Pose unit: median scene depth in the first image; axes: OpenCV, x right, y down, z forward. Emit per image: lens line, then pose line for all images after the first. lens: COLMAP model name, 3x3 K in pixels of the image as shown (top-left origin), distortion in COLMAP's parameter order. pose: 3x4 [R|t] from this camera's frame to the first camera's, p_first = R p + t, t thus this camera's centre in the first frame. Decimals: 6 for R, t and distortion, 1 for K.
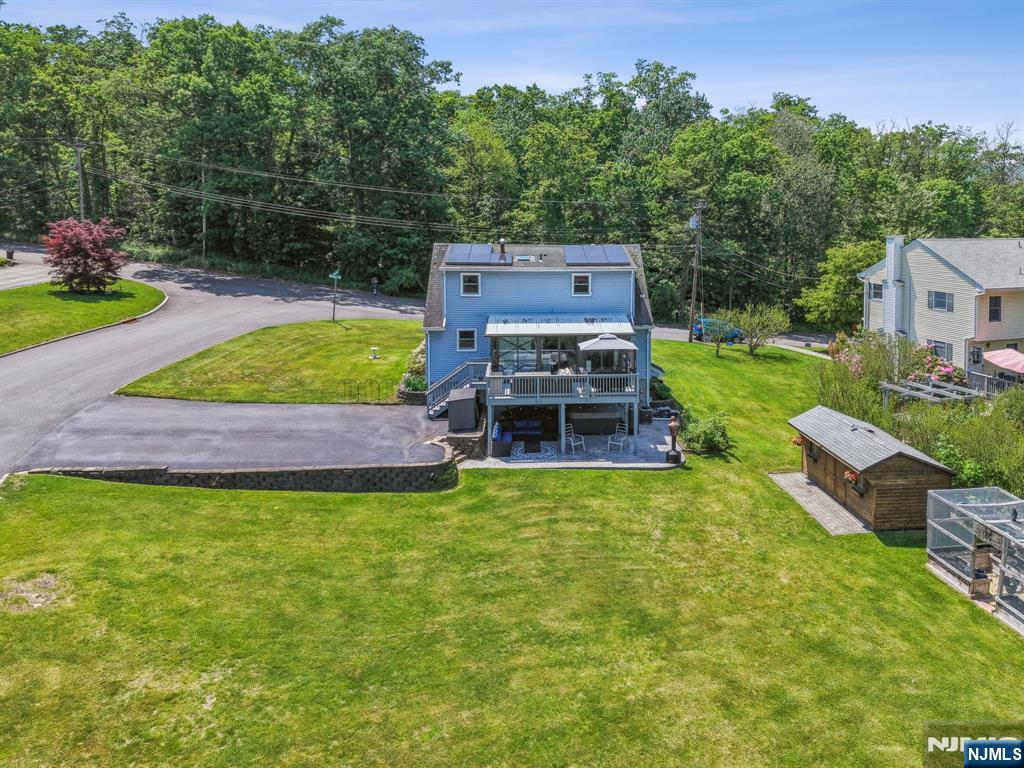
lens RADIAL K [[763.2, 0, 605.3], [0, 763.2, 233.2], [0, 0, 1]] dist [0.020091, -0.007486]
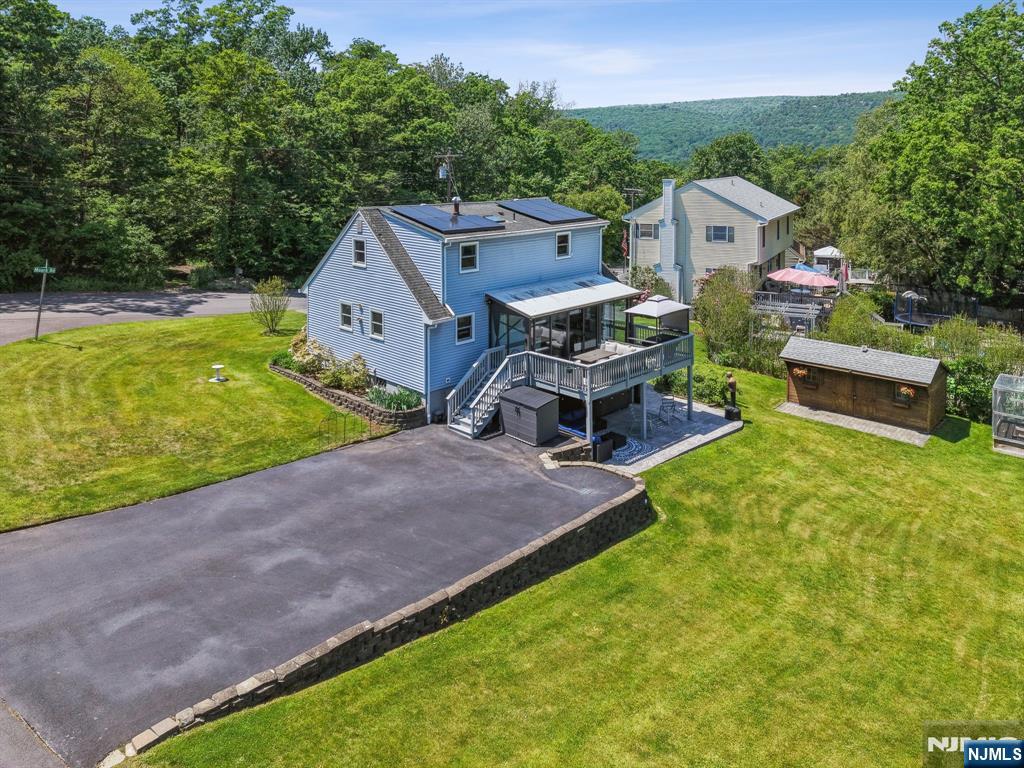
lens RADIAL K [[747.2, 0, 515.3], [0, 747.2, 181.3], [0, 0, 1]] dist [0.008421, 0.001921]
pose [[0.782589, -0.032685, 0.621681, -0.614746], [0.031066, 0.999427, 0.013439, -0.019407], [-0.621764, 0.008795, 0.783156, 0.371946]]
